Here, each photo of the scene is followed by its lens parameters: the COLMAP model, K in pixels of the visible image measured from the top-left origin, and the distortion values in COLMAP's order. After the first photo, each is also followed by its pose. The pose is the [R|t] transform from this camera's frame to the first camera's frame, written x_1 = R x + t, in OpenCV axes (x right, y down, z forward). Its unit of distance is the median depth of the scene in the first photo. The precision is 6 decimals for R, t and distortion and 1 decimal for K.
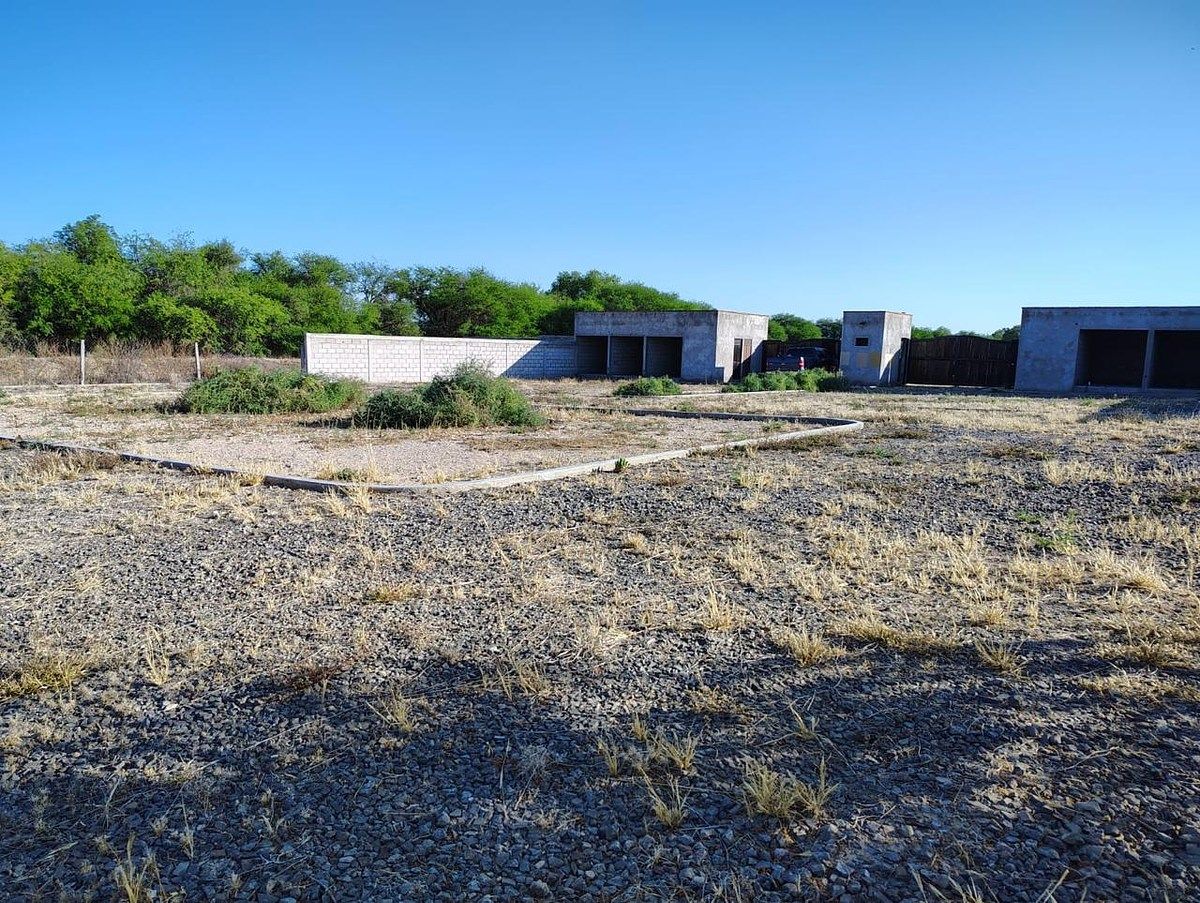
lens RADIAL K [[805.5, 0, 595.6], [0, 805.5, 496.7], [0, 0, 1]] dist [0.002132, -0.005532]
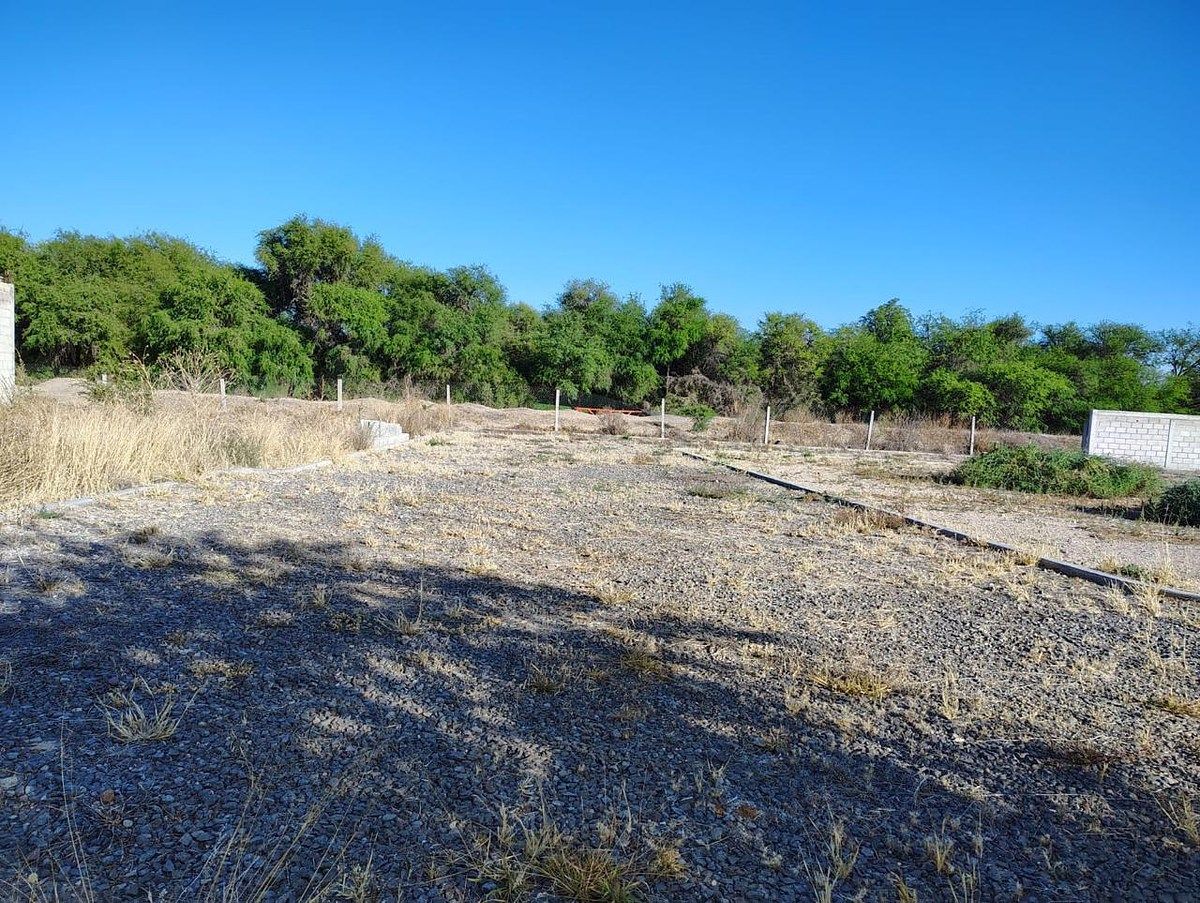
lens RADIAL K [[805.5, 0, 595.6], [0, 805.5, 496.7], [0, 0, 1]] dist [0.002132, -0.005532]
pose [[0.631127, 0.107049, -0.768258, 0.006886], [-0.174706, 0.984600, -0.006328, 0.003448], [0.755749, 0.138214, 0.640110, -0.110875]]
